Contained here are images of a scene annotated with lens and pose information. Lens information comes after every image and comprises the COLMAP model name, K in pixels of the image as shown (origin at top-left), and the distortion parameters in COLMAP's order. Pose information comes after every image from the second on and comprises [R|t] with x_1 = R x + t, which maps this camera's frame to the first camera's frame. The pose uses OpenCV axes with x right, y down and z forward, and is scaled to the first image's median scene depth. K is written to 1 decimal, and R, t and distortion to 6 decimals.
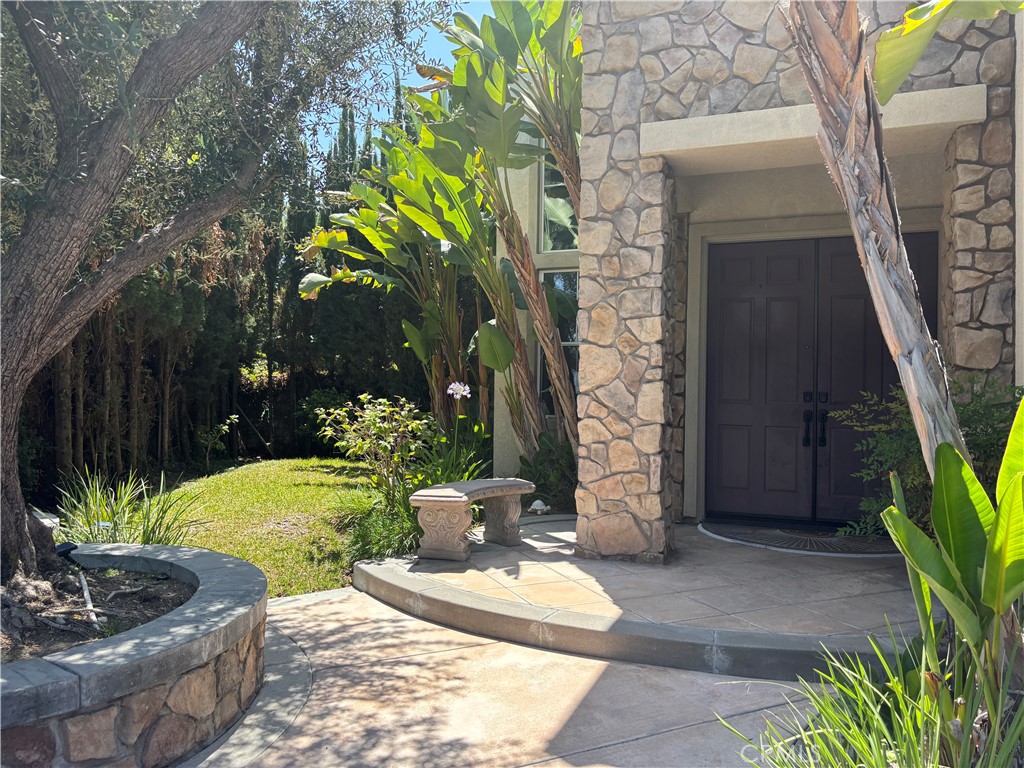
lens RADIAL K [[779.2, 0, 512.0], [0, 779.2, 384.0], [0, 0, 1]] dist [0.000591, -0.000001]
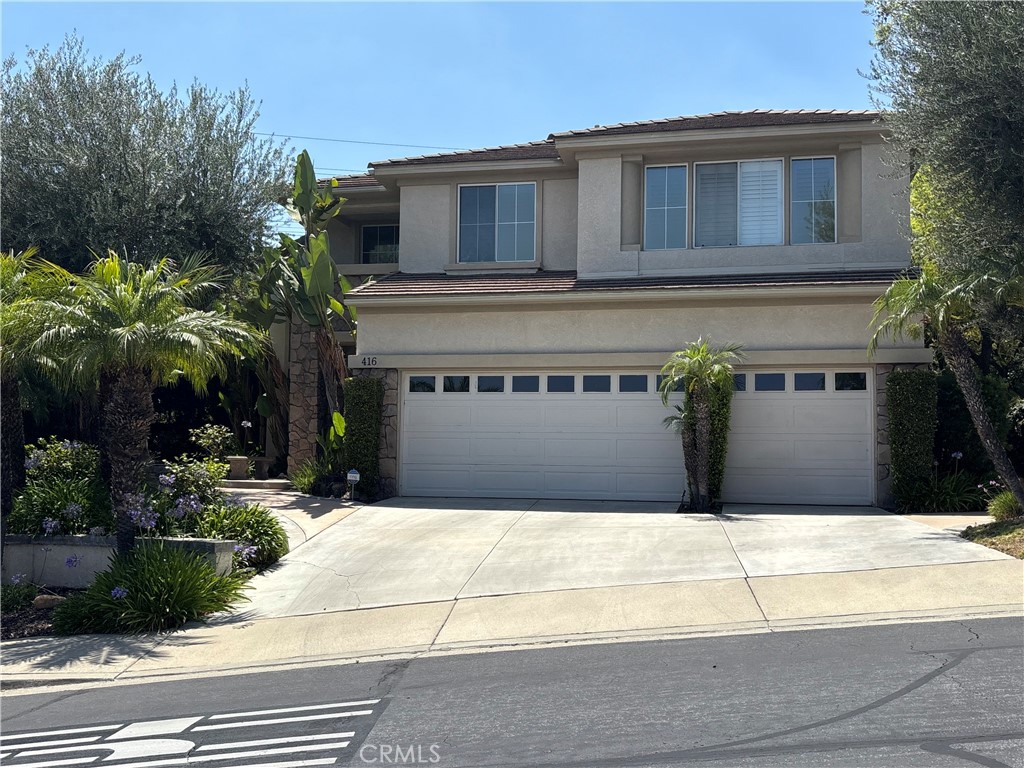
lens RADIAL K [[895.9, 0, 512.0], [0, 895.9, 384.0], [0, 0, 1]] dist [0.000041, -0.000447]
pose [[0.979274, 0.015208, 0.201969, 0.202251], [-0.000121, 0.997221, -0.074503, 0.105242], [-0.202541, 0.072934, 0.976554, -2.184276]]
